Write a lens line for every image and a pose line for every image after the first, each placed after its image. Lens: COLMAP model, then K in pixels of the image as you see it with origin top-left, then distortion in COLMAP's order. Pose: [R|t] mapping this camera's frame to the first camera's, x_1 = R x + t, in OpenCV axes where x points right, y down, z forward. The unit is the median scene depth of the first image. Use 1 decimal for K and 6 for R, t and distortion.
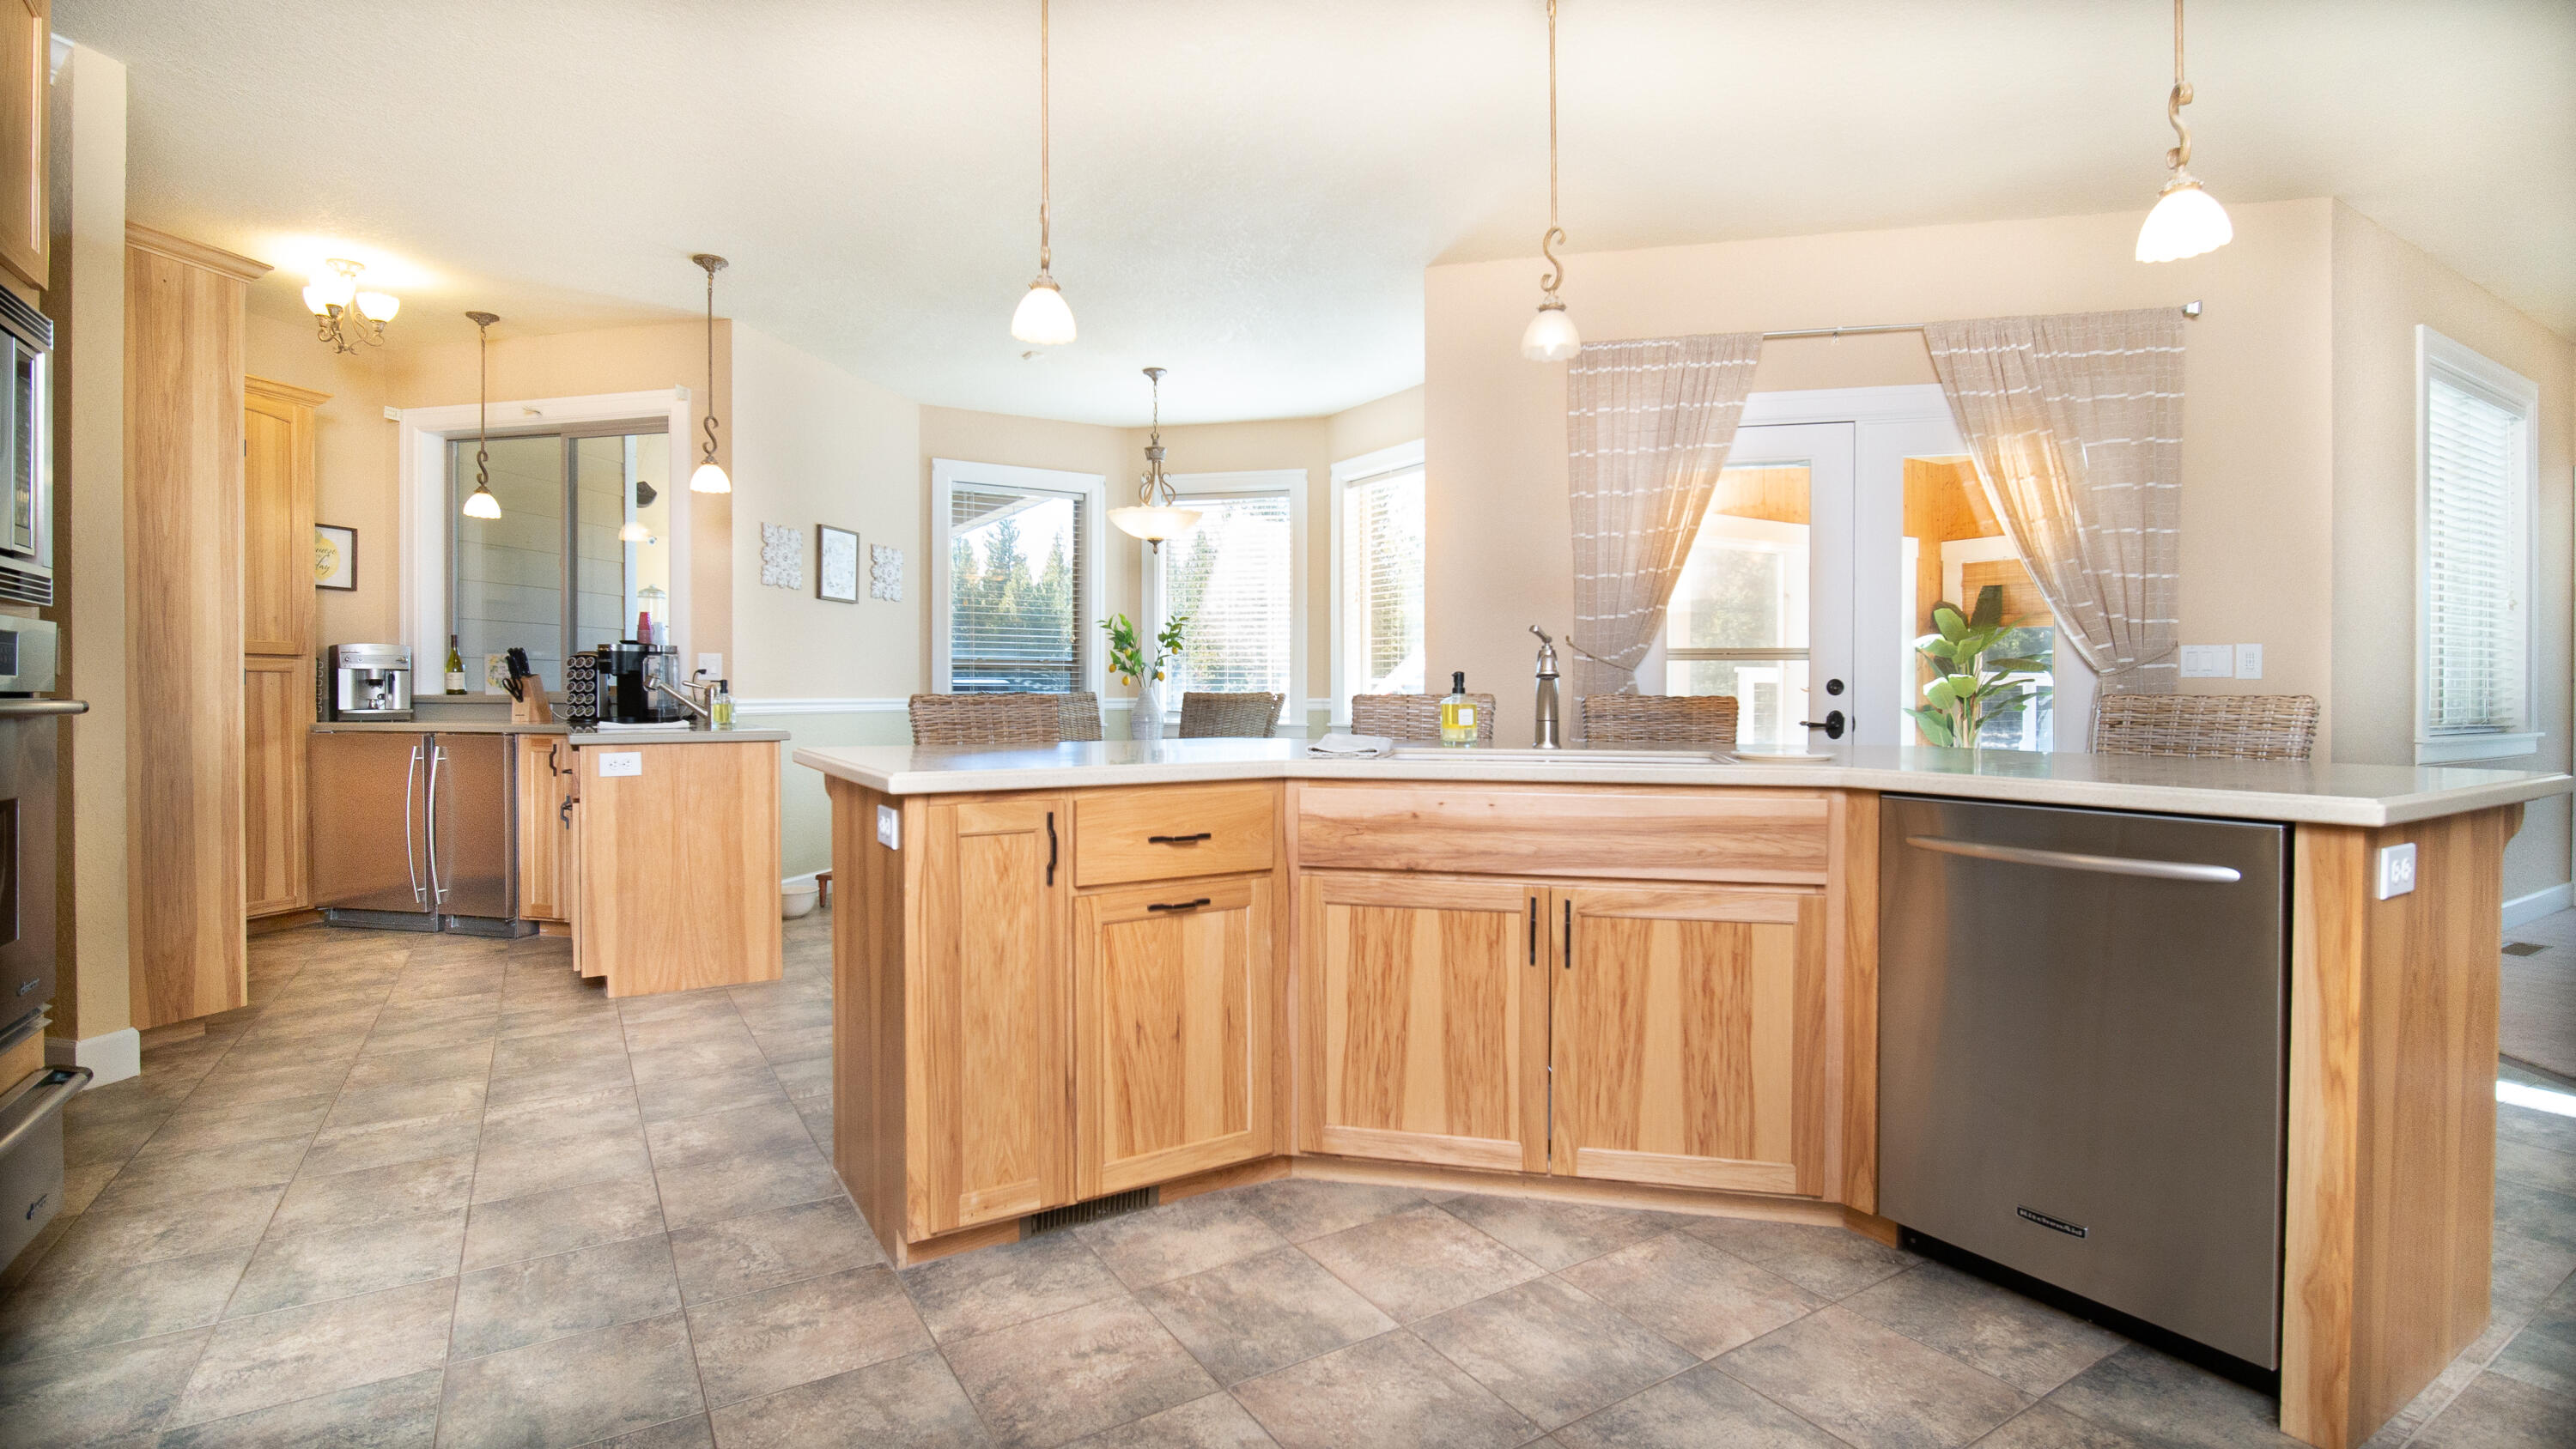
lens RADIAL K [[1192.3, 0, 1281.5], [0, 1192.3, 705.0], [0, 0, 1]] dist [-0.014793, -0.003844]
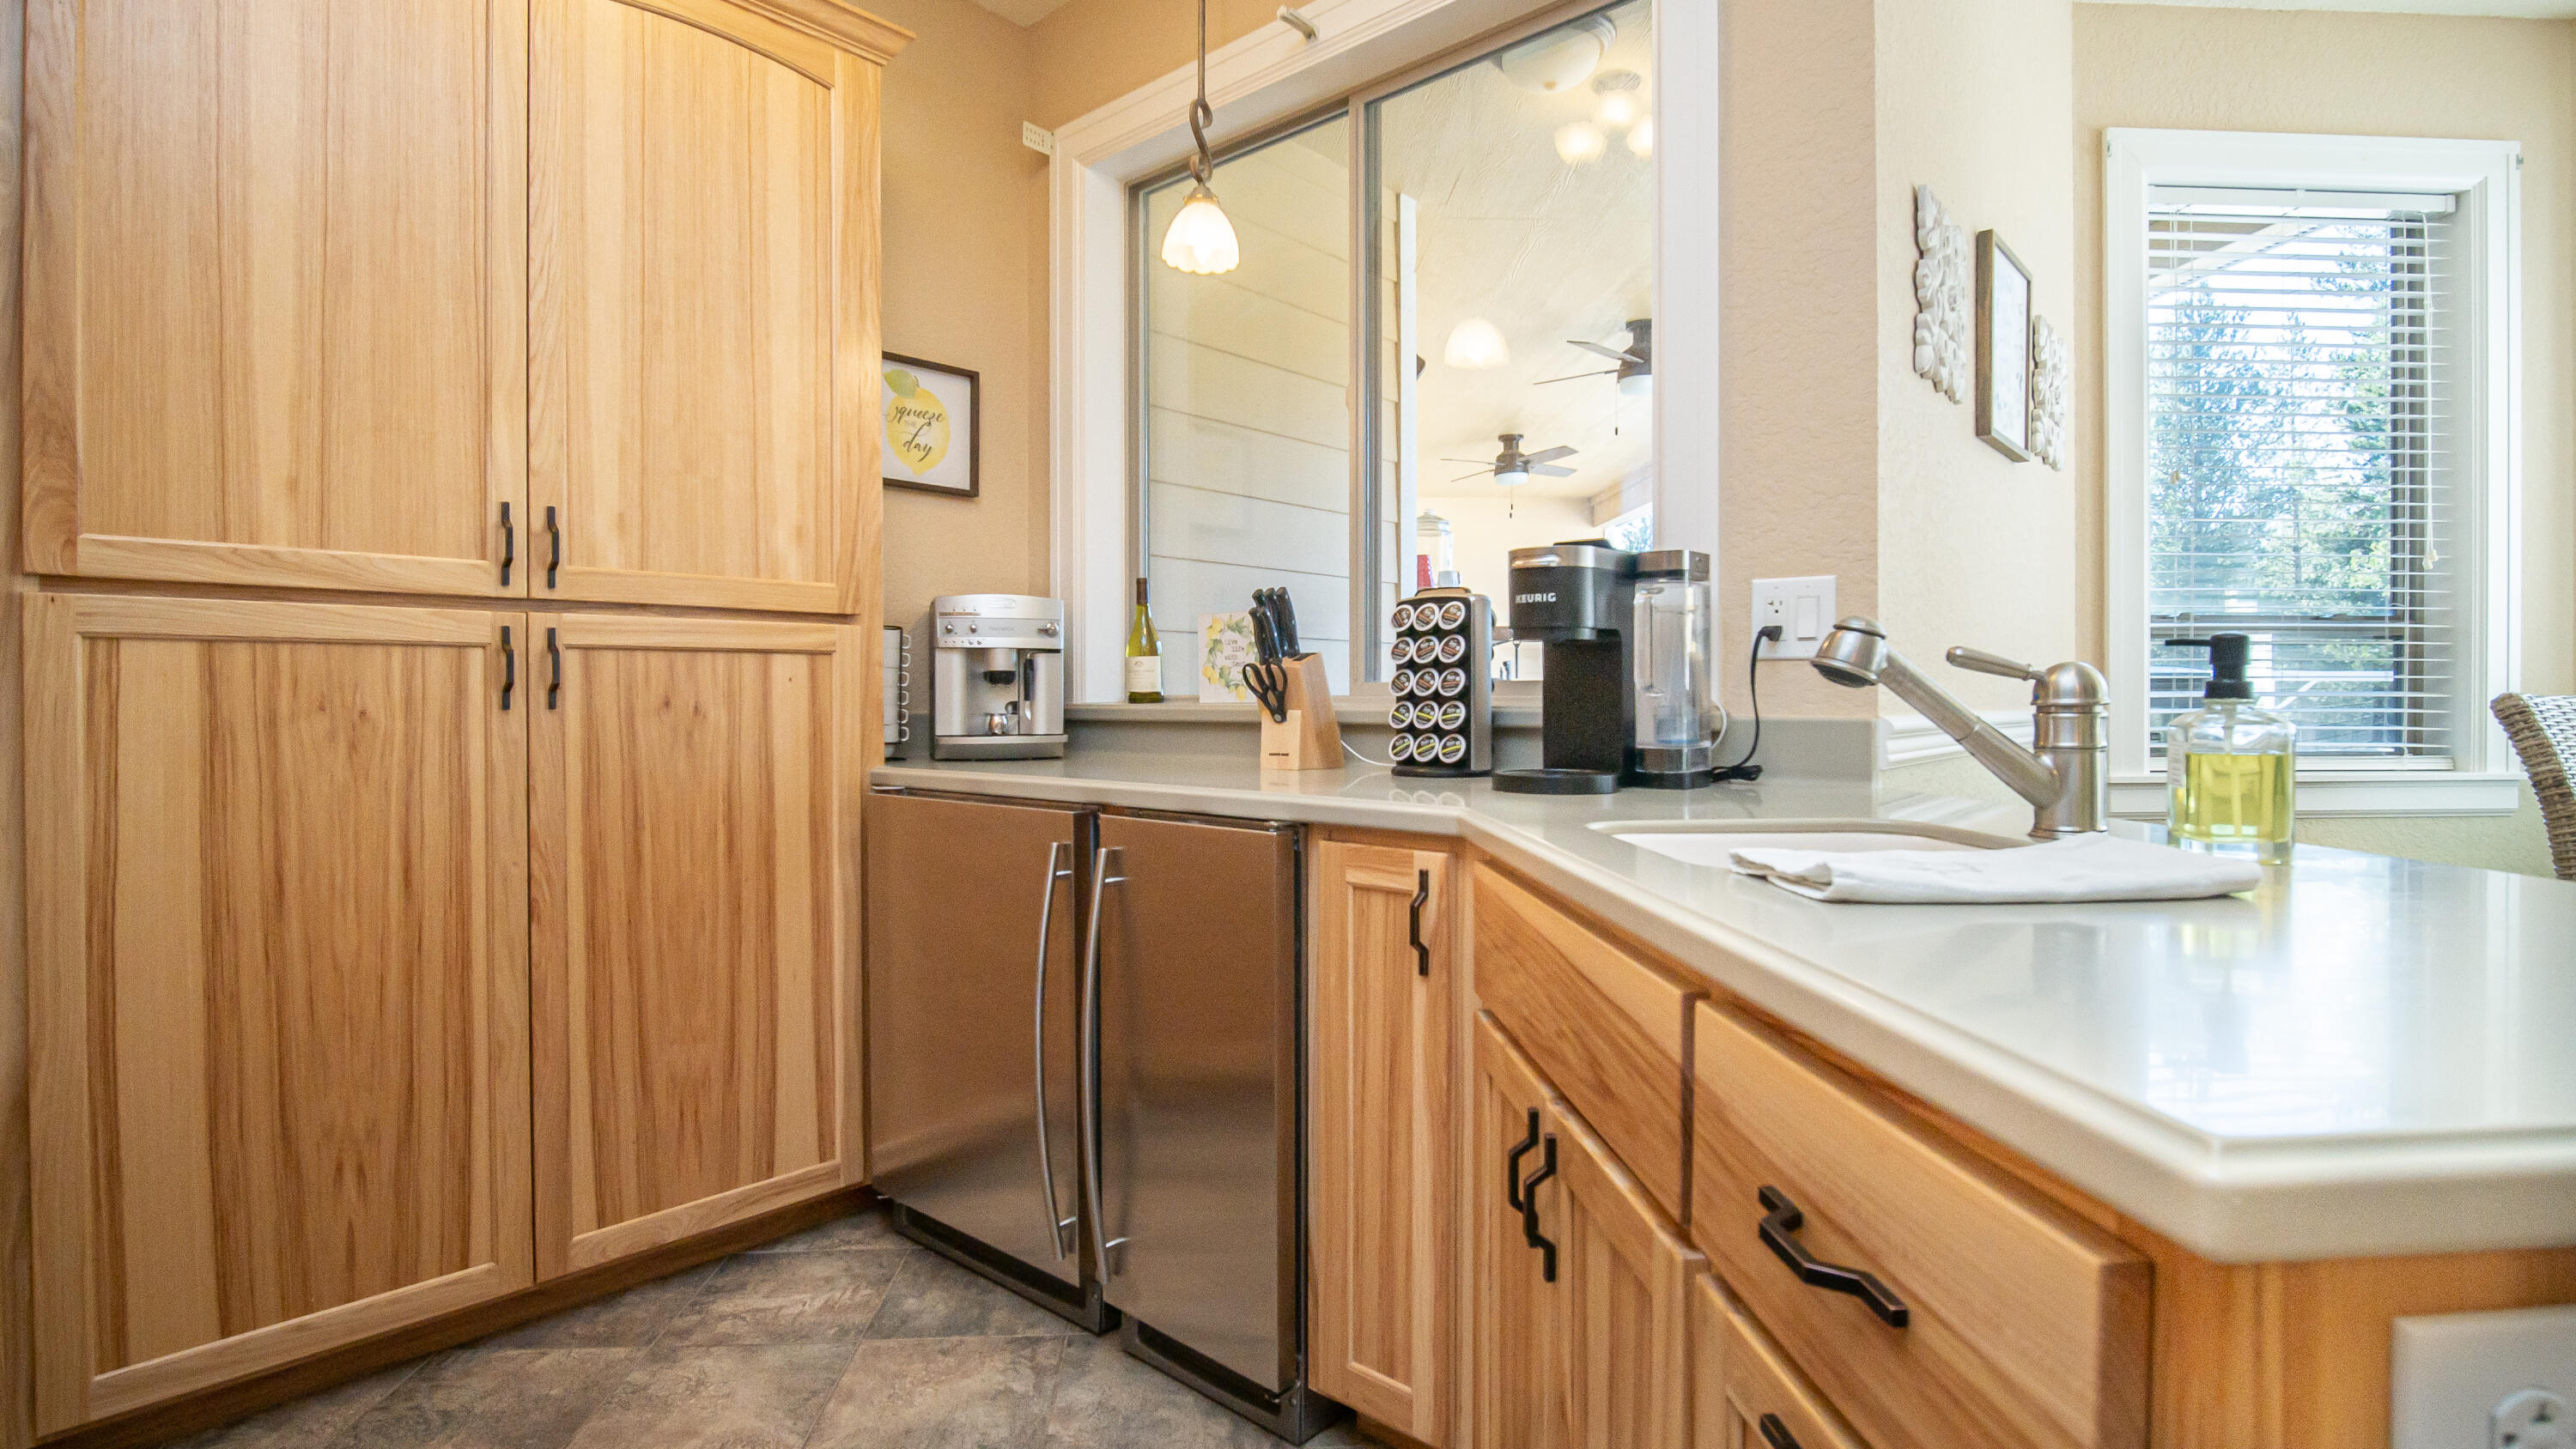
lens RADIAL K [[1192.3, 0, 1281.5], [0, 1192.3, 705.0], [0, 0, 1]] dist [-0.014793, -0.003844]
pose [[0.879932, -0.001111, -0.475098, -0.443672], [-0.000283, 0.999996, -0.002863, -0.007053], [0.475099, 0.002654, 0.879928, 0.635066]]
